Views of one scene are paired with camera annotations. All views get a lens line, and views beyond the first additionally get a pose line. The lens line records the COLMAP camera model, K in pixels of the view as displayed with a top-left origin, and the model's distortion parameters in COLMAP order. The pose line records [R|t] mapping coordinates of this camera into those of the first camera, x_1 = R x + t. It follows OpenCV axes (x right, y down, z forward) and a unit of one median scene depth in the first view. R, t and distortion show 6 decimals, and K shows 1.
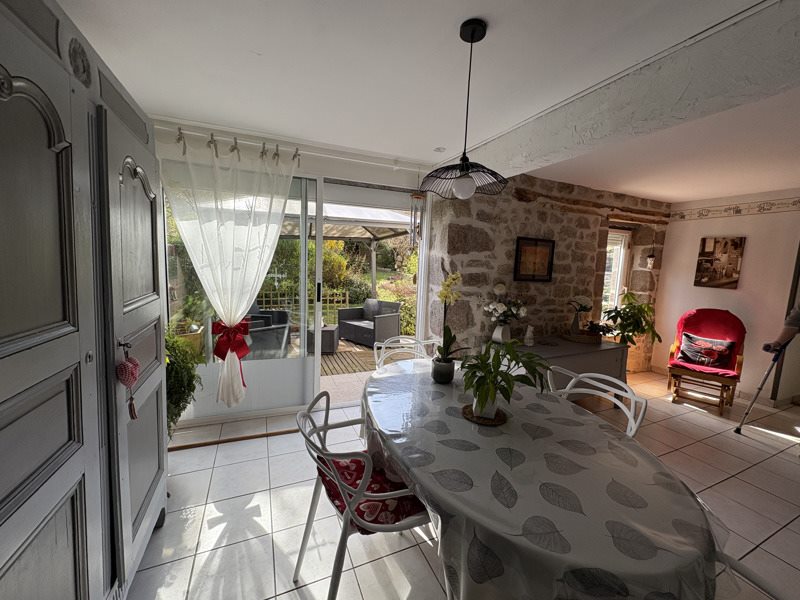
lens RADIAL K [[317.1, 0, 399.0], [0, 317.1, 295.2], [0, 0, 1]] dist [-0.000417, -0.000058]
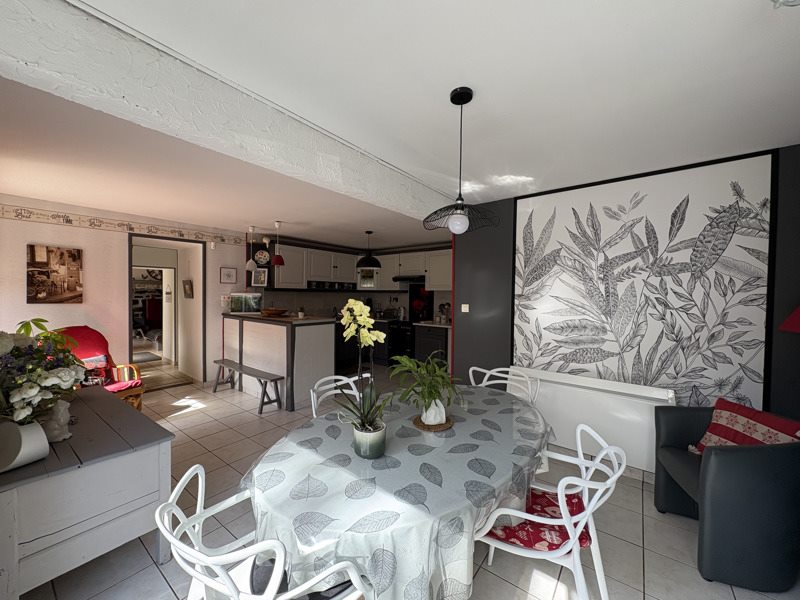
lens RADIAL K [[317.1, 0, 396.8], [0, 317.1, 296.3], [0, 0, 1]] dist [-0.000417, -0.000058]
pose [[-0.488348, -0.054271, 0.870960, -0.232593], [0.066816, 0.992809, 0.099327, -0.068763], [-0.870087, 0.106700, -0.481211, 0.610787]]
